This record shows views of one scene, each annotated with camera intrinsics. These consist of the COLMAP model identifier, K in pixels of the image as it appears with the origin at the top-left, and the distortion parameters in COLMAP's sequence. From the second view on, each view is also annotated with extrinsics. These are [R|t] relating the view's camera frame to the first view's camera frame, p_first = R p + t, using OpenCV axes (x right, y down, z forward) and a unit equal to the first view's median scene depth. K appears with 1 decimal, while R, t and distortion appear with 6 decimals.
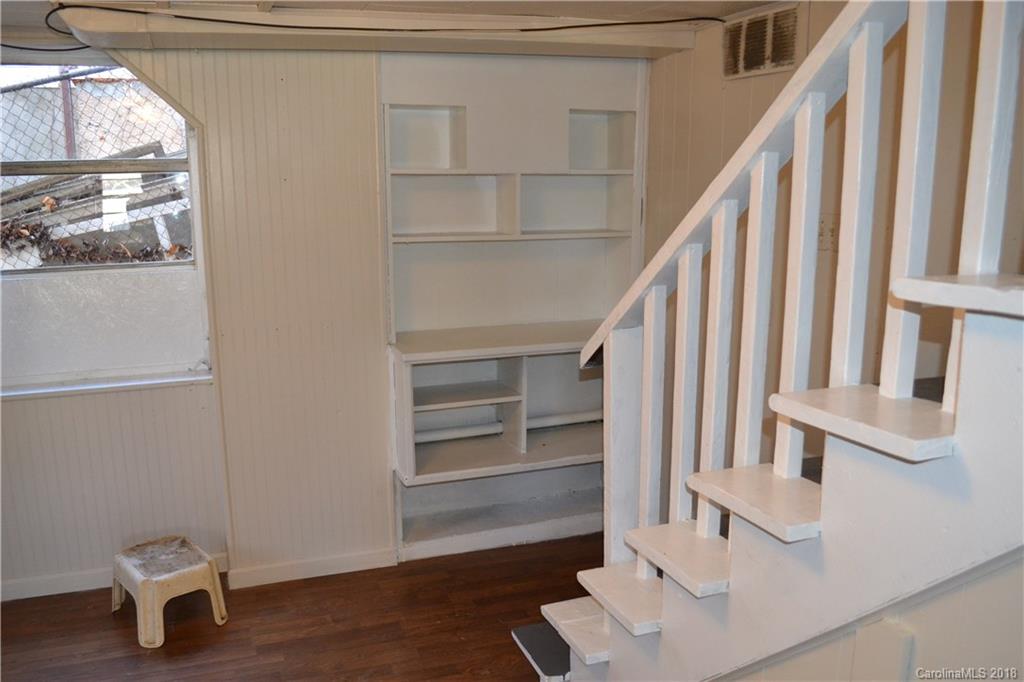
lens RADIAL K [[816.2, 0, 512.2], [0, 816.2, 346.2], [0, 0, 1]] dist [-0.106082, 0.032201]
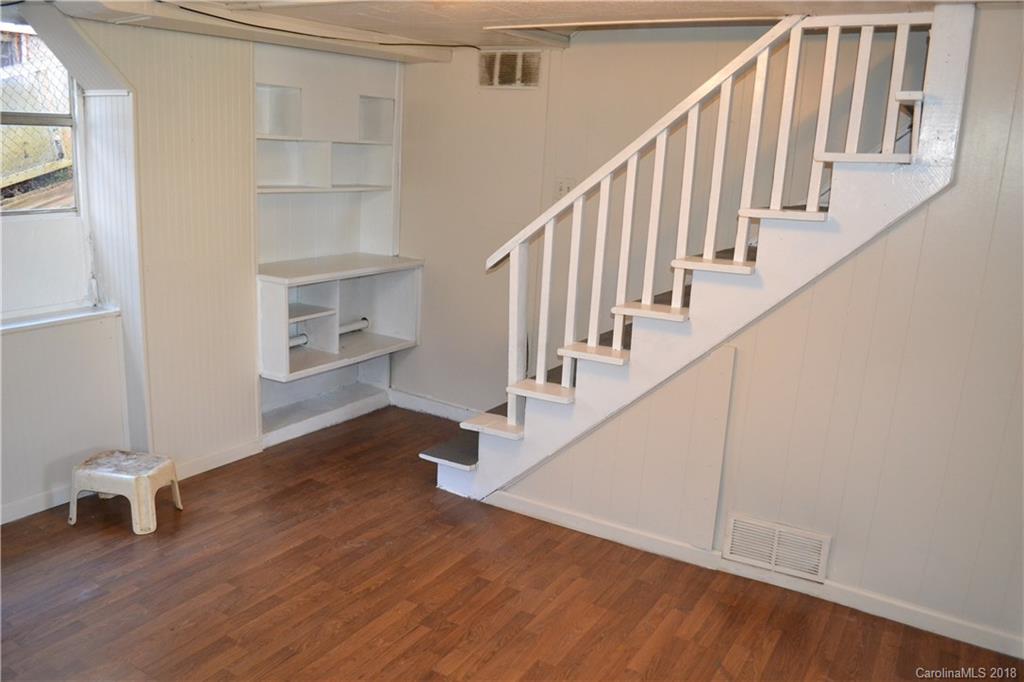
lens RADIAL K [[816.2, 0, 510.9], [0, 816.2, 344.7], [0, 0, 1]] dist [-0.106082, 0.032201]
pose [[0.776013, -0.098491, 0.622979, -0.677291], [0.067081, 0.995018, 0.073750, 0.044513], [-0.627139, -0.015441, 0.778754, -0.238694]]
